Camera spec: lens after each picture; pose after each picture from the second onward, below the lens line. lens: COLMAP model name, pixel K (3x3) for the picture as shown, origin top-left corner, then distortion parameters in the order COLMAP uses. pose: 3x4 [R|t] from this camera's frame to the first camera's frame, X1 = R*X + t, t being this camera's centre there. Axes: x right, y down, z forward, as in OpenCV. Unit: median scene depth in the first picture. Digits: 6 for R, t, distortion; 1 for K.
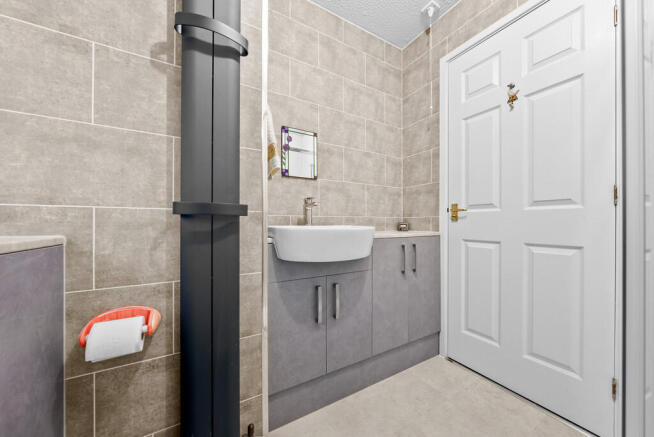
lens RADIAL K [[226.1, 0, 326.5], [0, 226.1, 219.4], [0, 0, 1]] dist [-0.004615, 0.000120]
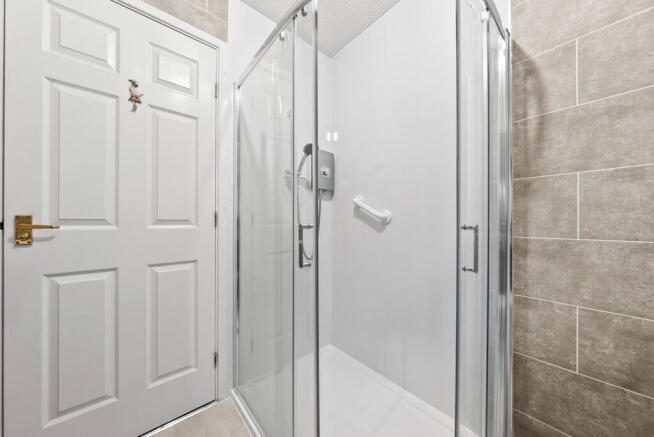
lens RADIAL K [[226.1, 0, 328.5], [0, 226.1, 223.5], [0, 0, 1]] dist [-0.004615, 0.000120]
pose [[-0.183385, -0.000706, 0.983041, -0.146578], [-0.005260, 0.999986, -0.000263, -0.060249], [-0.983027, -0.005219, -0.183386, 0.405521]]
